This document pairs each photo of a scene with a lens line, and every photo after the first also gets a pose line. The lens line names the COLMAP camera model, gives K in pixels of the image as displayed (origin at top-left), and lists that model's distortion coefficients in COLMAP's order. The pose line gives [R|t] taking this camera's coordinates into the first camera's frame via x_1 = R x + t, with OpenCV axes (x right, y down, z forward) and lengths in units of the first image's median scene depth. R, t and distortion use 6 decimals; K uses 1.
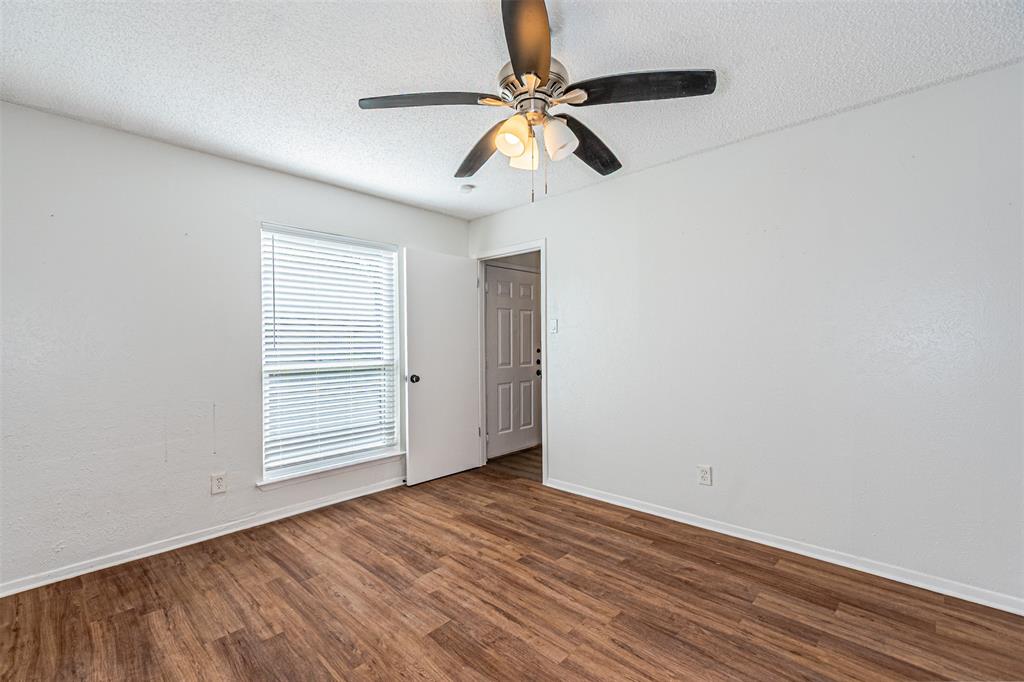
lens RADIAL K [[447.9, 0, 497.3], [0, 447.9, 337.7], [0, 0, 1]] dist [0.003380, 0.000009]
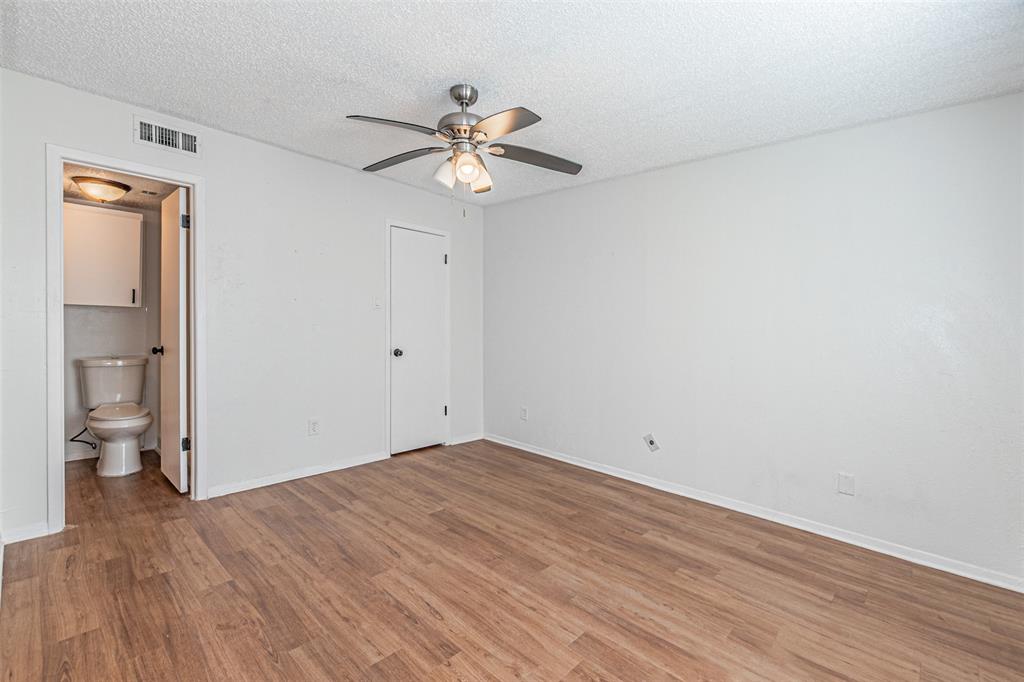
lens RADIAL K [[445.0, 0, 510.5], [0, 445.0, 352.0], [0, 0, 1]] dist [0.004250, 0.000135]
pose [[-0.999398, -0.021809, -0.026995, -0.005771], [-0.023321, 0.998099, 0.057048, 0.020296], [0.025700, 0.057643, -0.998006, 1.860793]]
